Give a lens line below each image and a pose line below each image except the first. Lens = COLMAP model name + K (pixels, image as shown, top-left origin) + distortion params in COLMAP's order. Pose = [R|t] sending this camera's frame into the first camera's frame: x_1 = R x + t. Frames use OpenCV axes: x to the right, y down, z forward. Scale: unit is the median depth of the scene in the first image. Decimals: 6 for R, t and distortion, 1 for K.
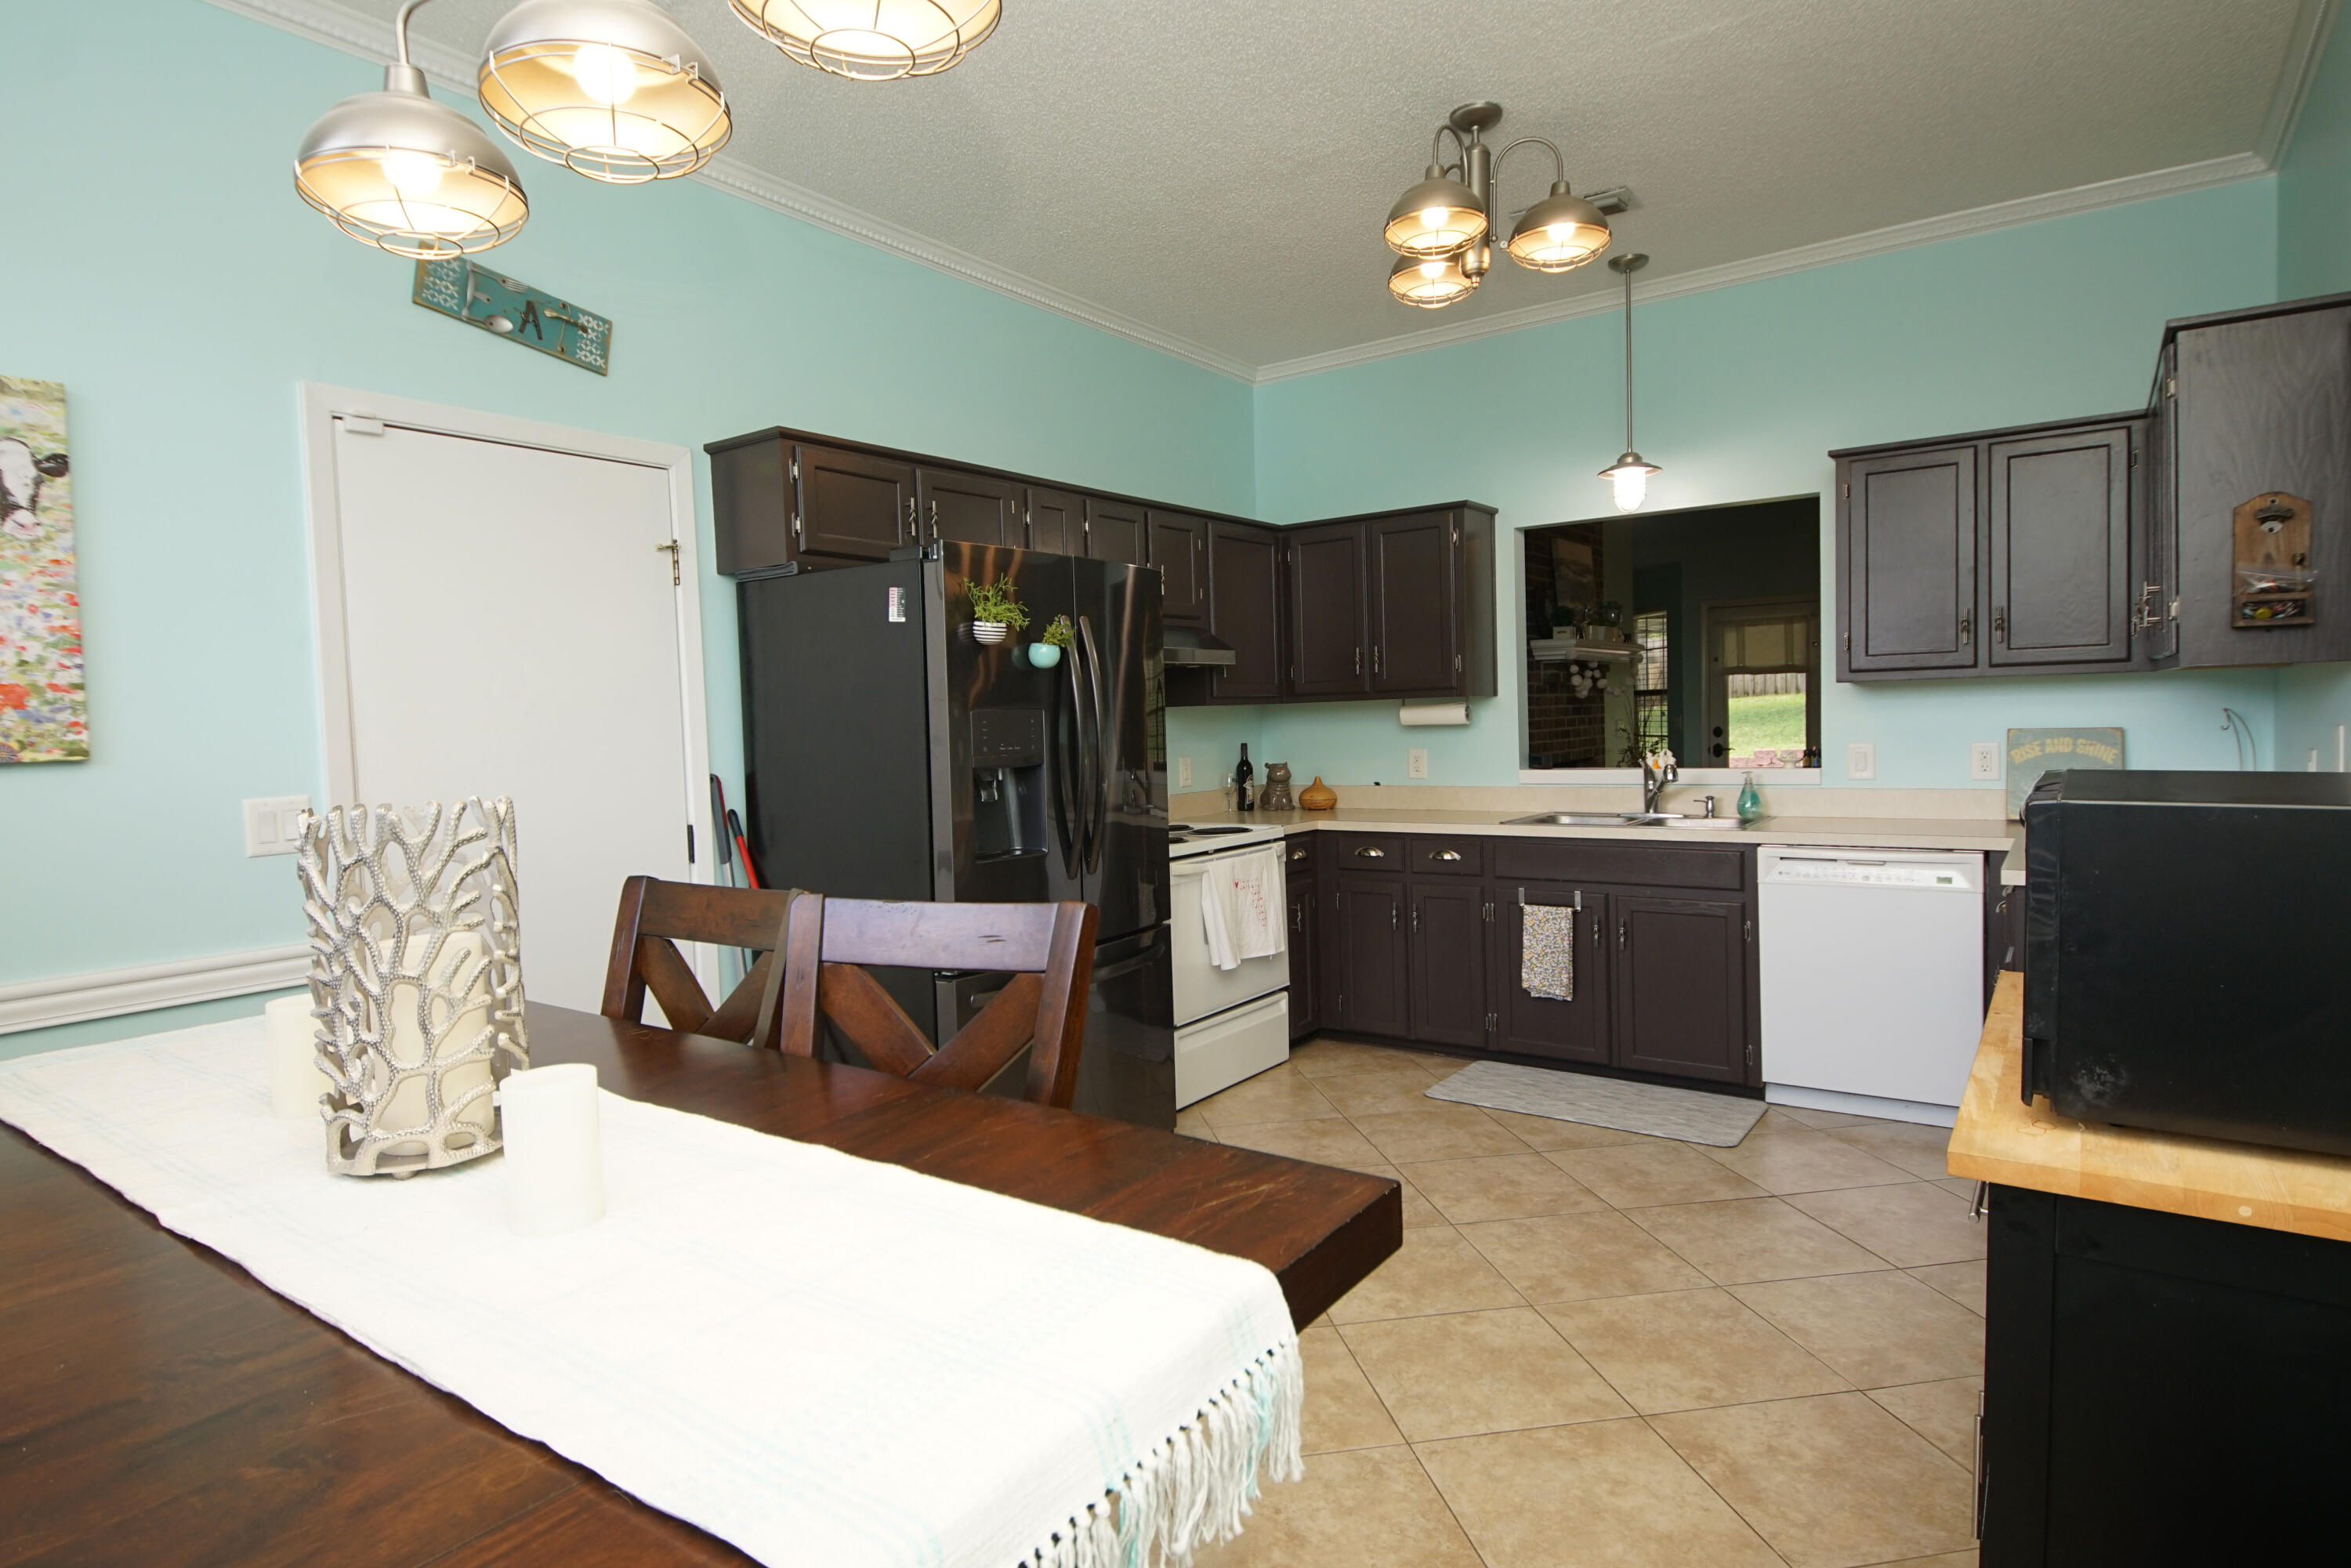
lens RADIAL K [[1257.7, 0, 1148.4], [0, 1257.7, 772.9], [0, 0, 1]] dist [0.042047, -0.039744]
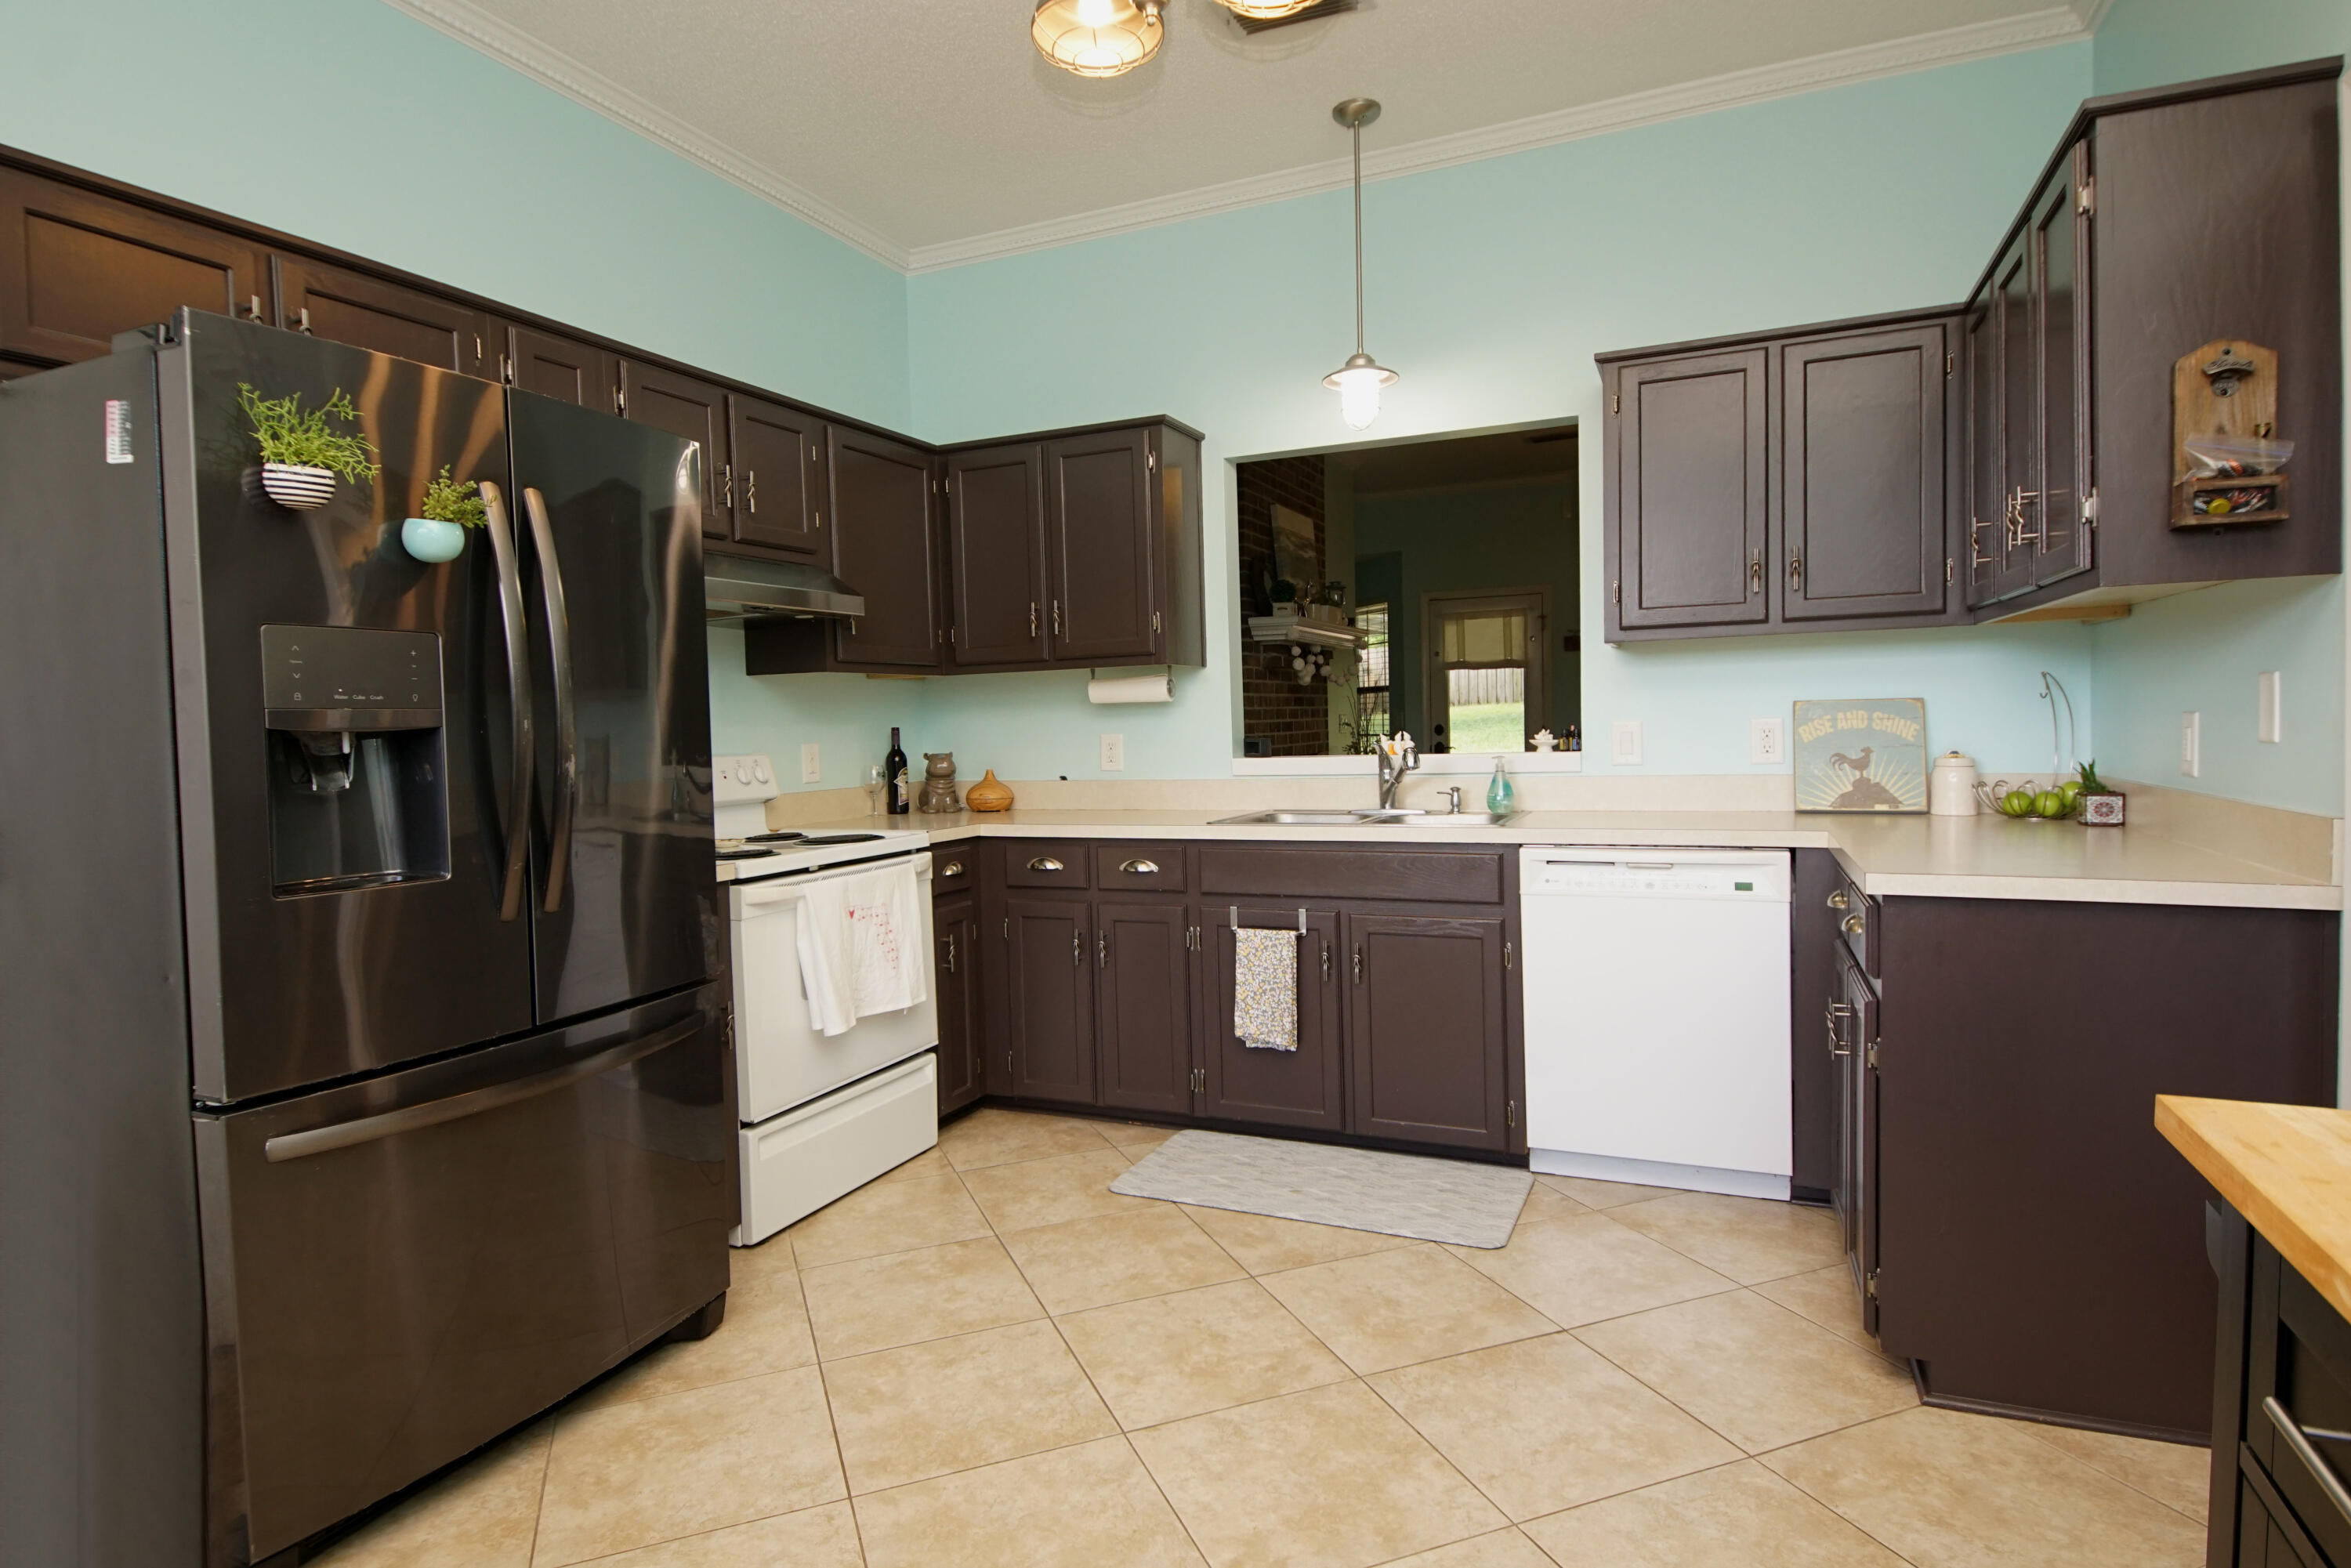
lens RADIAL K [[1257.7, 0, 1148.4], [0, 1257.7, 772.9], [0, 0, 1]] dist [0.042047, -0.039744]
pose [[0.978424, -0.004301, 0.206562, 0.085459], [0.006191, 0.999945, -0.008505, 0.015399], [-0.206514, 0.009600, 0.978397, 0.255375]]
